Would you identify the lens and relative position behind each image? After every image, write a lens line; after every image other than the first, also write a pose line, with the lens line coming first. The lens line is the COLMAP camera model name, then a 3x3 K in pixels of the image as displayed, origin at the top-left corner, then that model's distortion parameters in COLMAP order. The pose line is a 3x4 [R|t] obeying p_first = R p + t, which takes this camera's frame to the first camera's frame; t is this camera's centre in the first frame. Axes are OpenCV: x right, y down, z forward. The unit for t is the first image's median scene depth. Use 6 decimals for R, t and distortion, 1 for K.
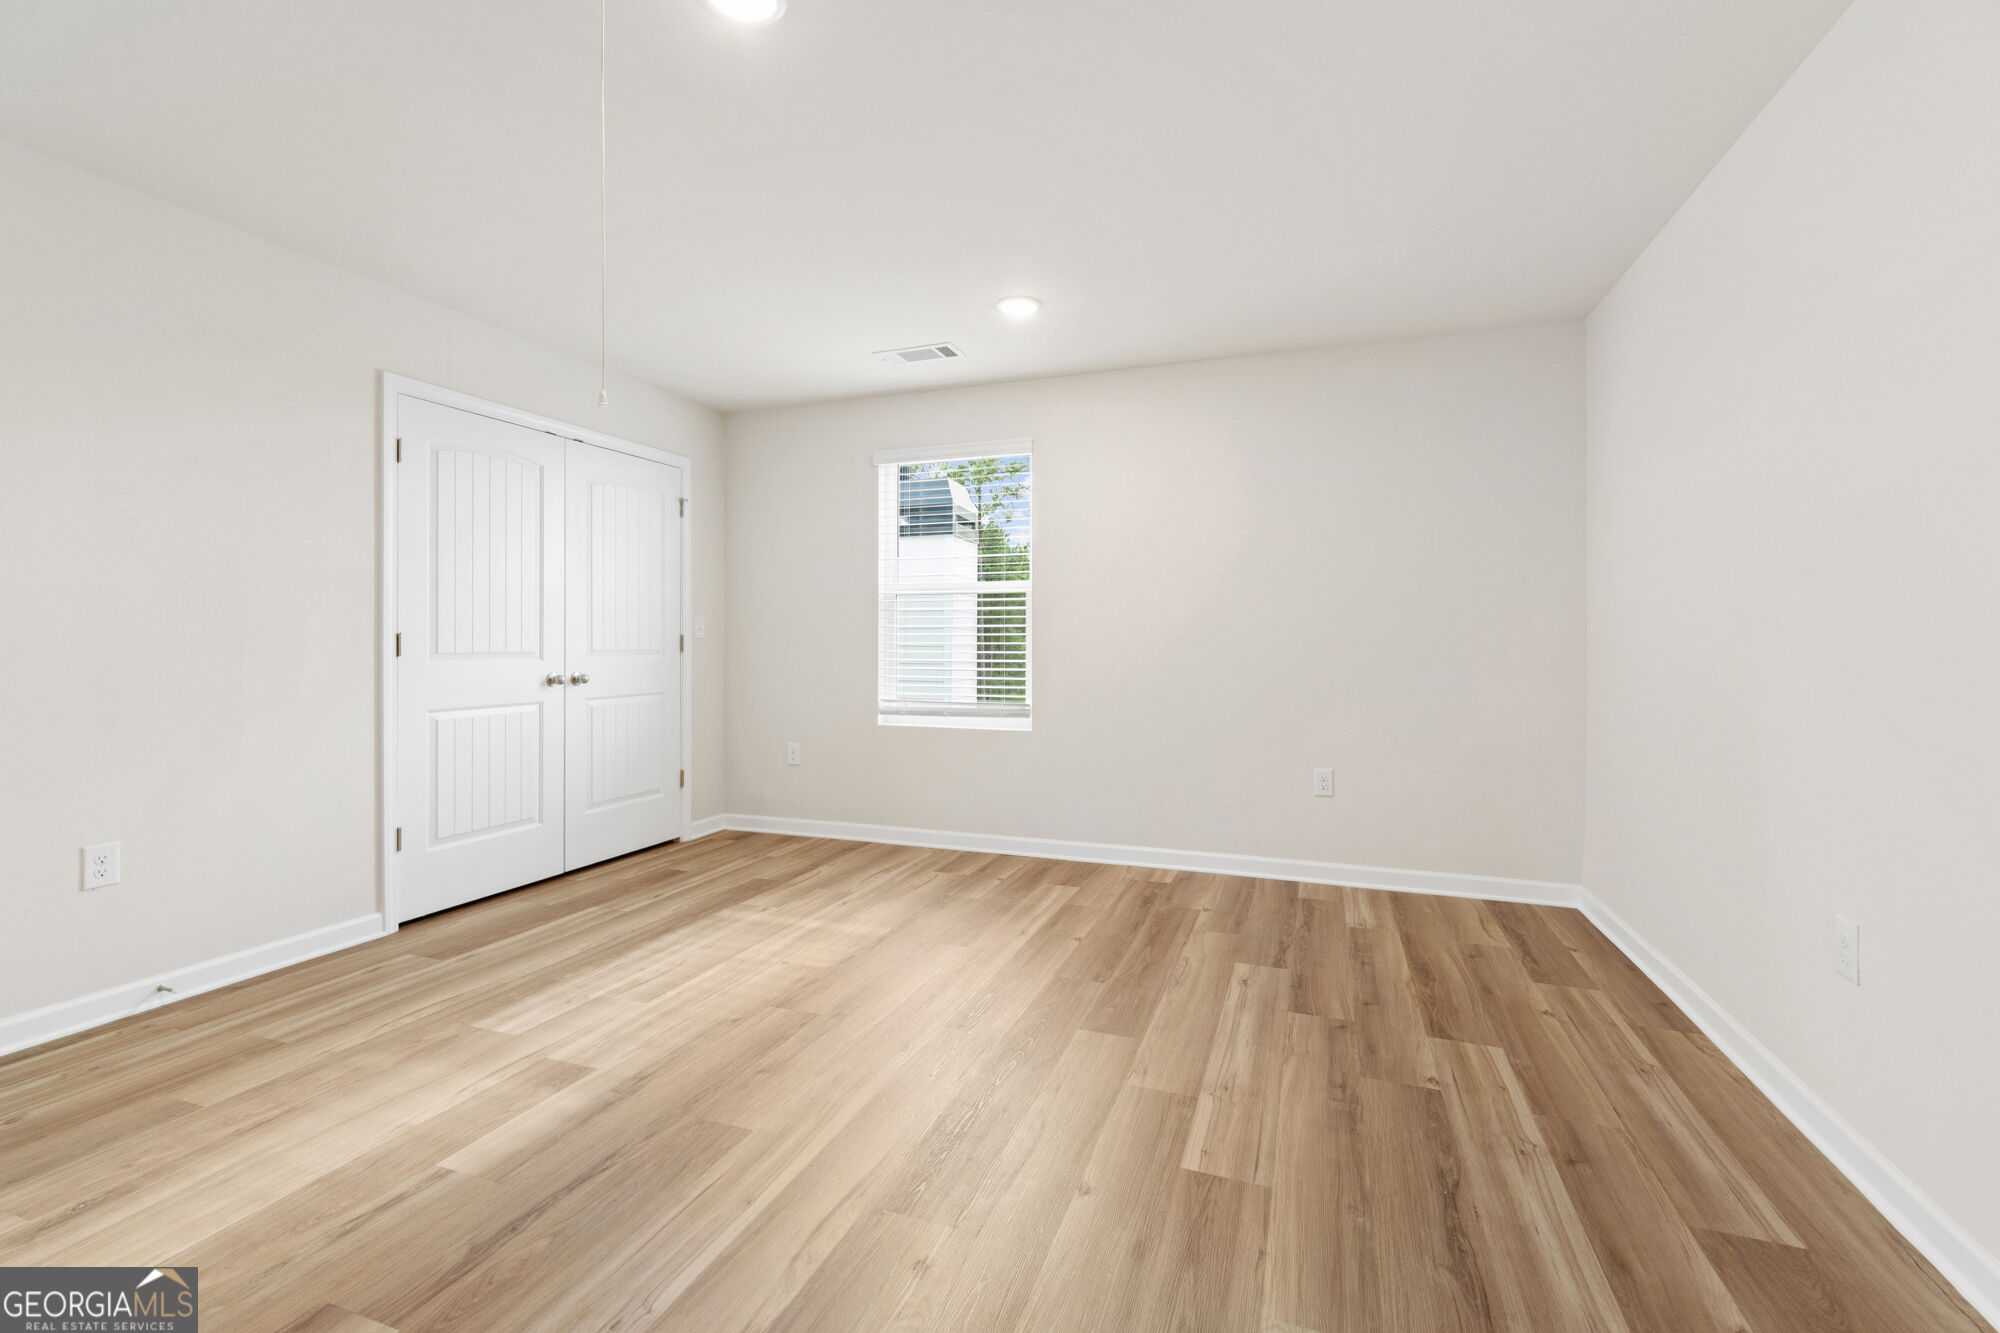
lens RADIAL K [[855.6, 0, 1005.3], [0, 855.6, 641.2], [0, 0, 1]] dist [0.001464, 0.000170]
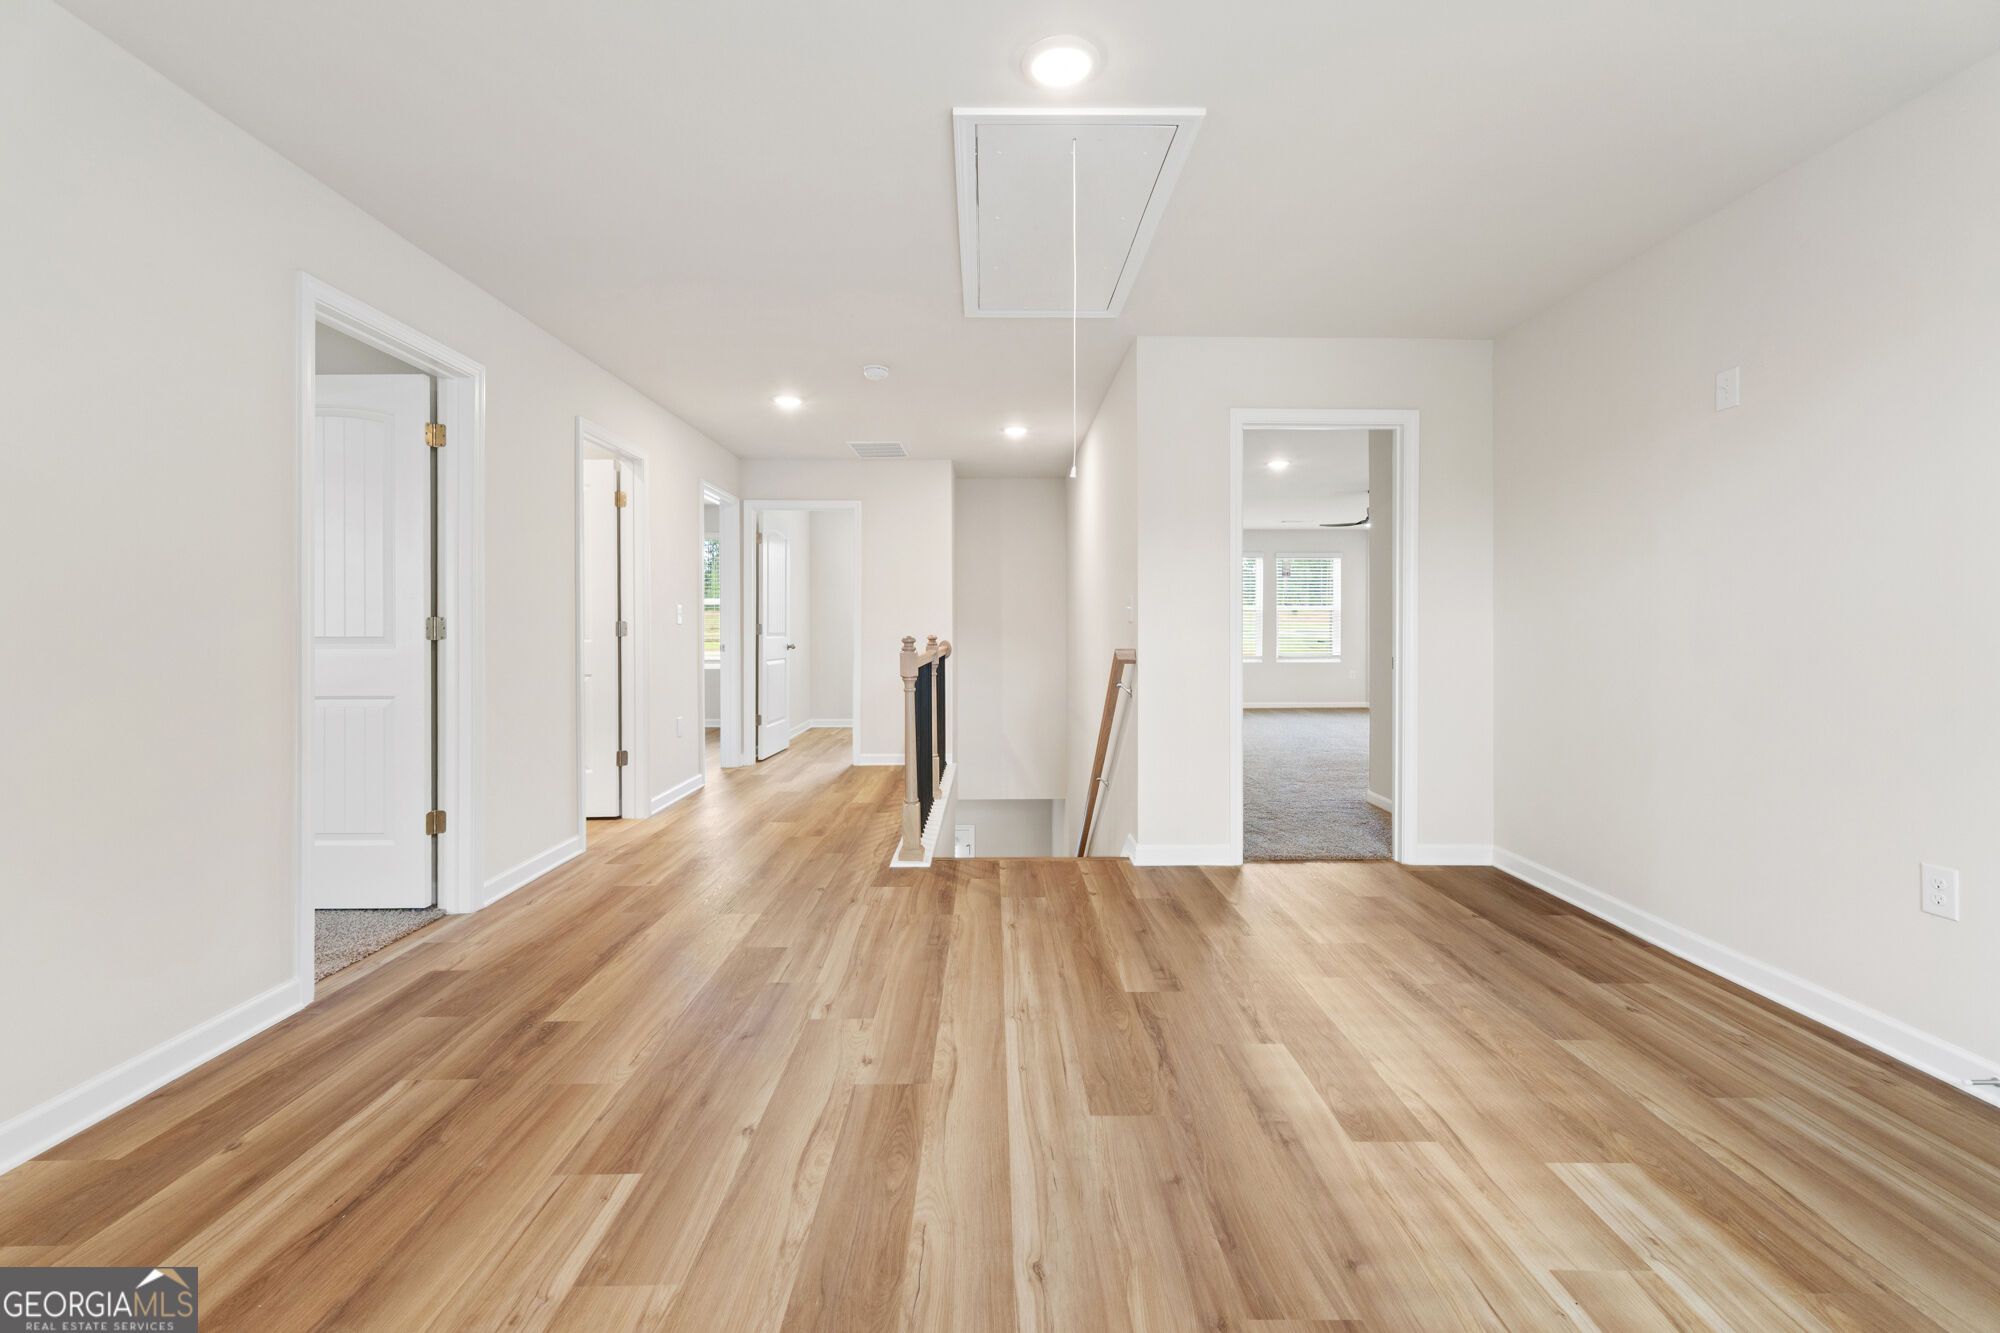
lens RADIAL K [[855.6, 0, 1005.3], [0, 855.6, 641.2], [0, 0, 1]] dist [0.001464, 0.000170]
pose [[-0.932602, 0.001922, -0.360902, 0.142400], [-0.002516, 0.999927, 0.011827, 0.004244], [0.360898, 0.011937, -0.932529, 1.694281]]
